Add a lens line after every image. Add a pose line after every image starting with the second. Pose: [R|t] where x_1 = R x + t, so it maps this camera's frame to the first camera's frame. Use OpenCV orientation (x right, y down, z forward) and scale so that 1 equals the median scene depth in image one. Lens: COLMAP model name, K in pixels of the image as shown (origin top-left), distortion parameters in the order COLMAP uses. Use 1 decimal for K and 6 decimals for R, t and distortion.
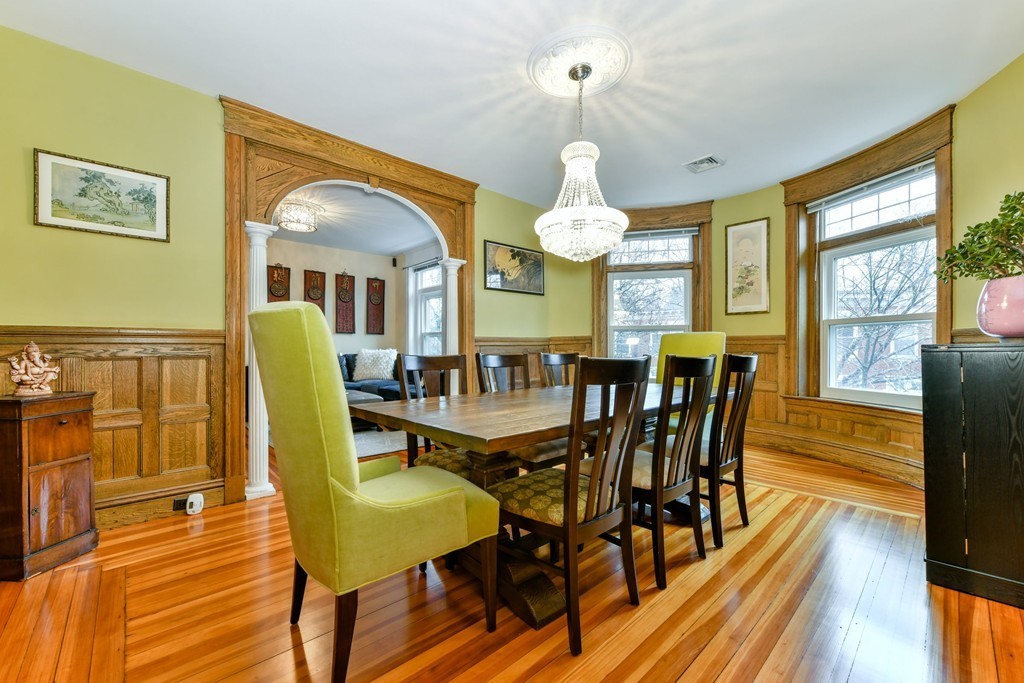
lens RADIAL K [[412.3, 0, 519.3], [0, 412.3, 351.6], [0, 0, 1]] dist [-0.000392, -0.000583]
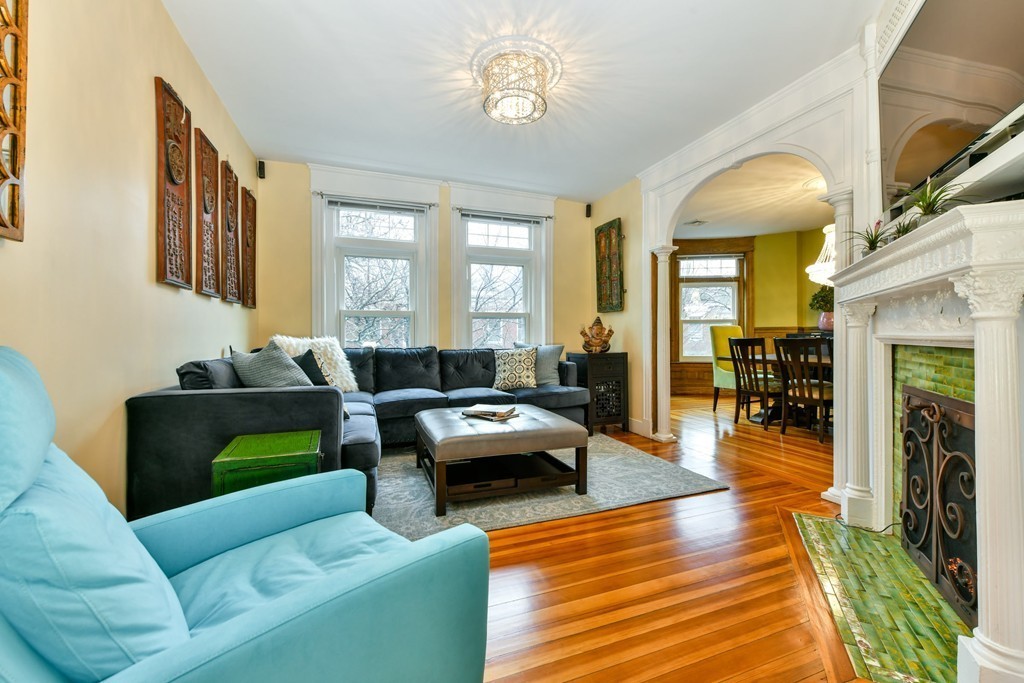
lens RADIAL K [[412.2, 0, 516.5], [0, 412.2, 340.1], [0, 0, 1]] dist [-0.001648, -0.000267]
pose [[0.387646, -0.011533, 0.921736, -1.262043], [0.008899, 0.999922, 0.008769, -0.008090], [-0.921765, 0.004804, 0.387718, 0.965238]]
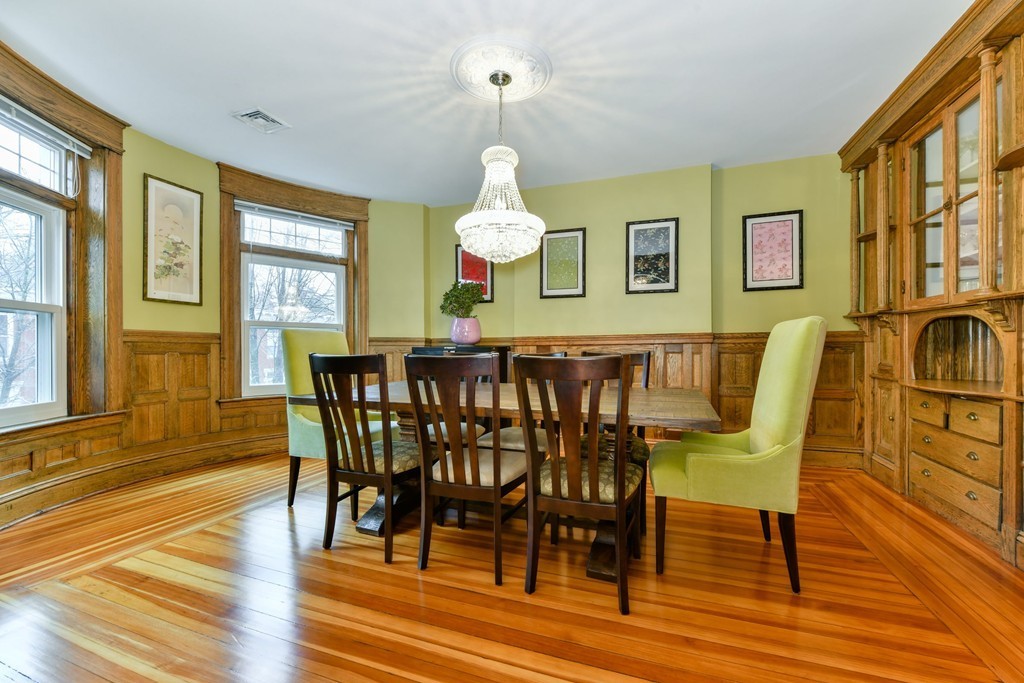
lens RADIAL K [[412.3, 0, 519.3], [0, 412.3, 351.6], [0, 0, 1]] dist [-0.000392, -0.000583]
pose [[-0.451135, -0.004218, 0.892446, -0.475840], [0.003123, 0.999975, 0.006305, -0.003947], [-0.892450, 0.005632, -0.451110, 0.857031]]
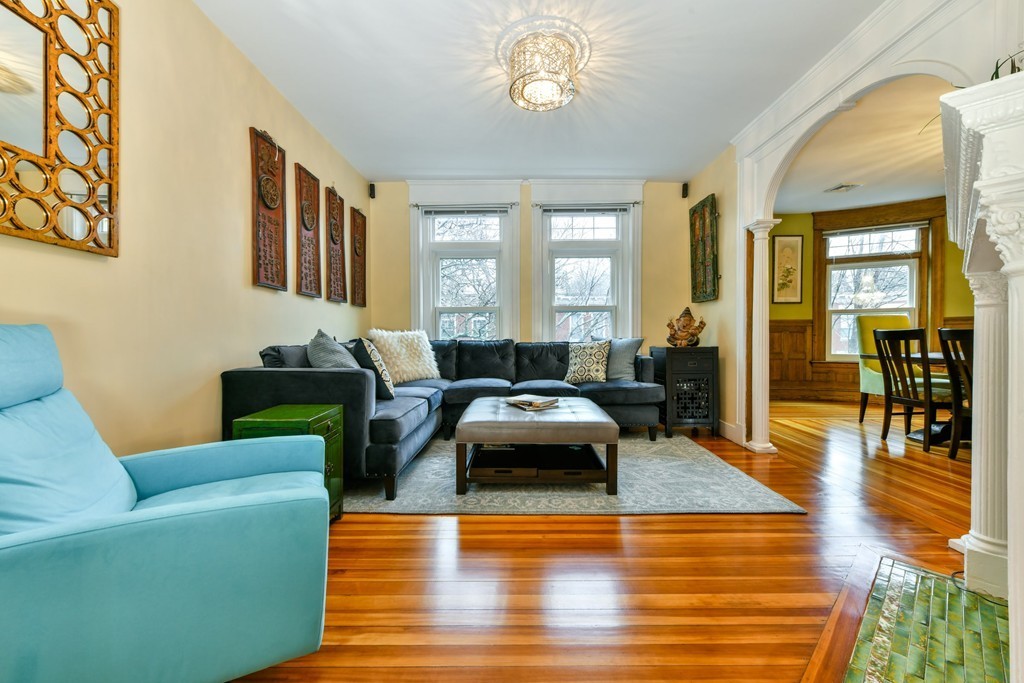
lens RADIAL K [[402.2, 0, 513.0], [0, 402.2, 343.6], [0, 0, 1]] dist [0.004090, 0.000057]
pose [[0.690093, -0.021252, 0.723408, -1.148832], [0.010401, 0.999757, 0.019448, 0.006450], [-0.723646, -0.005897, 0.690146, 0.817179]]
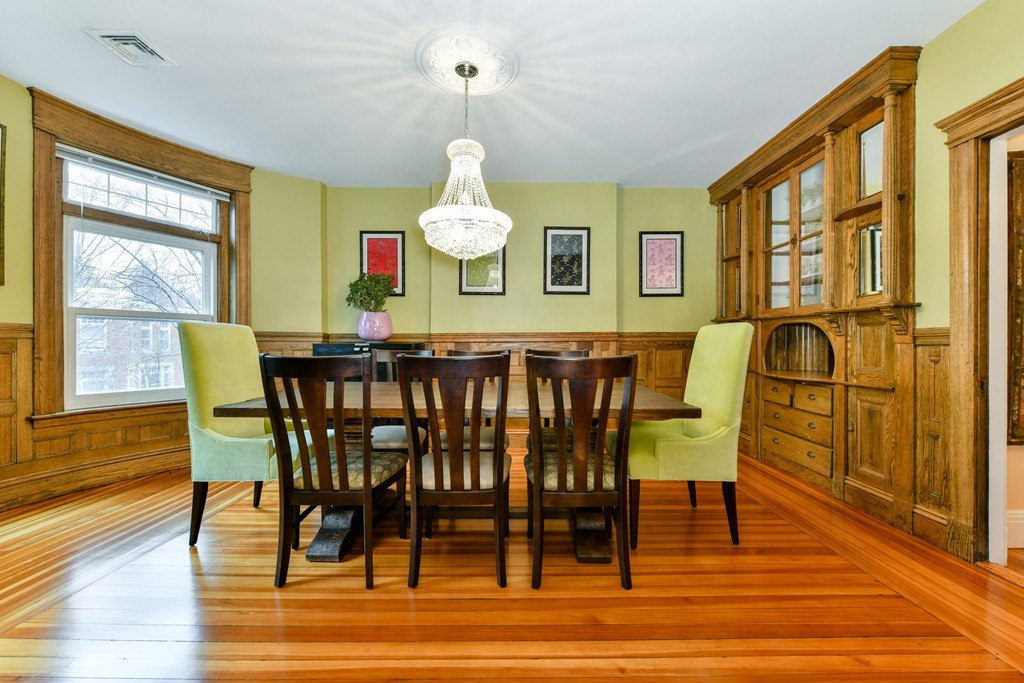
lens RADIAL K [[413.2, 0, 520.3], [0, 413.2, 346.5], [0, 0, 1]] dist [-0.001125, -0.000395]
pose [[-0.731309, -0.004663, 0.682030, -0.380543], [0.000286, 0.999974, 0.007145, -0.009851], [-0.682046, 0.005420, -0.731289, 0.991014]]
